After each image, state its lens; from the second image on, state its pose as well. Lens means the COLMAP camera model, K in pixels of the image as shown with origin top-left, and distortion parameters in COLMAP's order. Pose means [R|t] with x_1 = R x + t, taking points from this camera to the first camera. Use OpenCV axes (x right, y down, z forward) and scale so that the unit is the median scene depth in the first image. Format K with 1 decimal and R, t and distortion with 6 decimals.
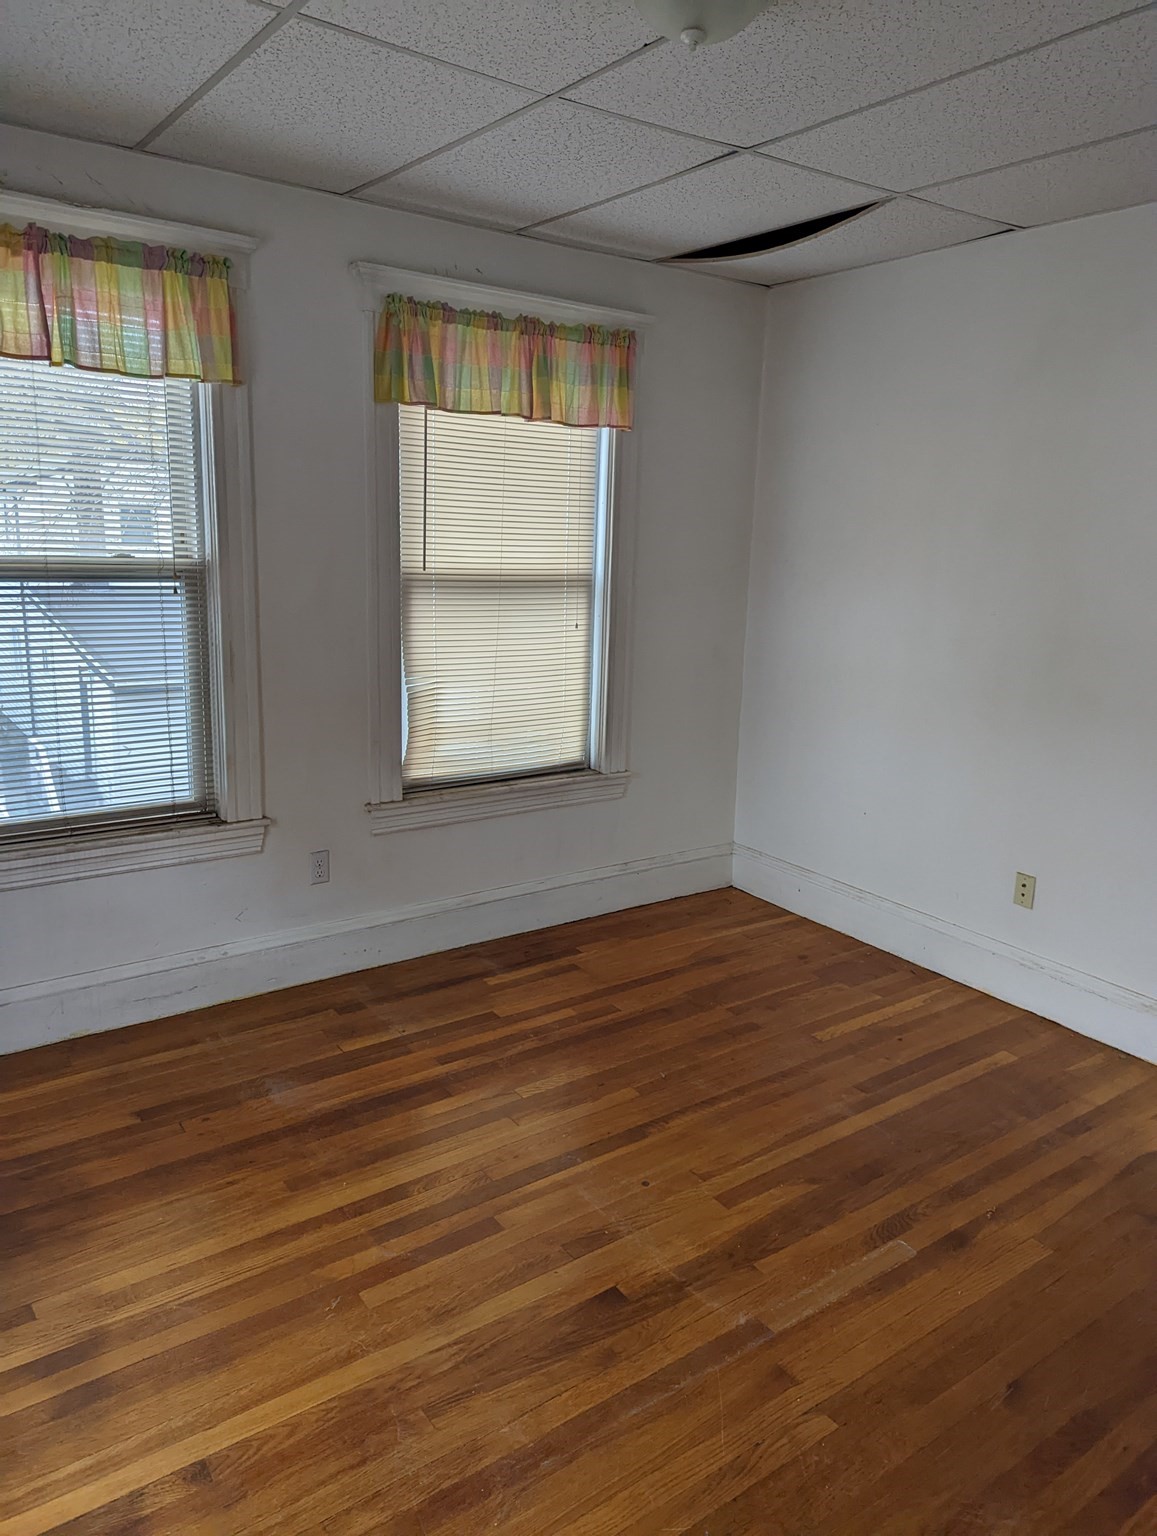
lens RADIAL K [[1087.9, 0, 583.9], [0, 1087.9, 748.4], [0, 0, 1]] dist [0.076759, -0.075151]
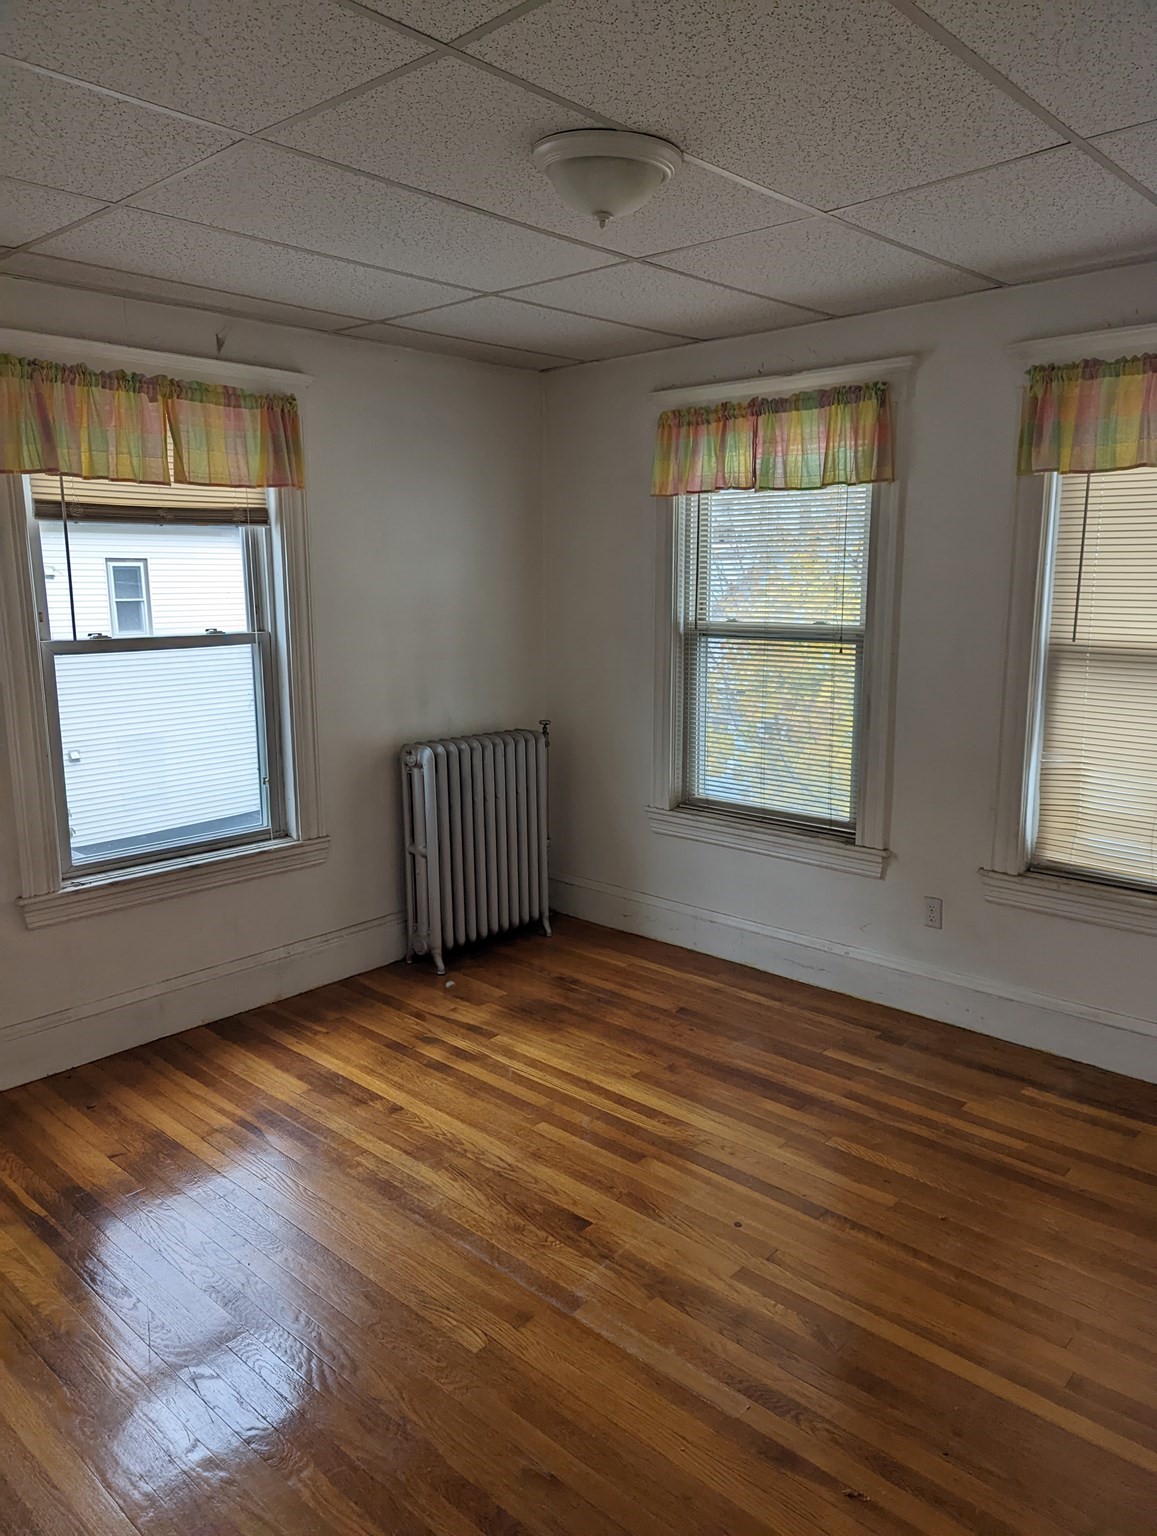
lens RADIAL K [[1090.2, 0, 578.5], [0, 1090.2, 768.0], [0, 0, 1]] dist [0.025097, -0.001676]
pose [[0.184519, 0.141603, -0.972575, 0.814401], [-0.186291, 0.976667, 0.106855, -0.090396], [0.965012, 0.161465, 0.206593, 0.477021]]
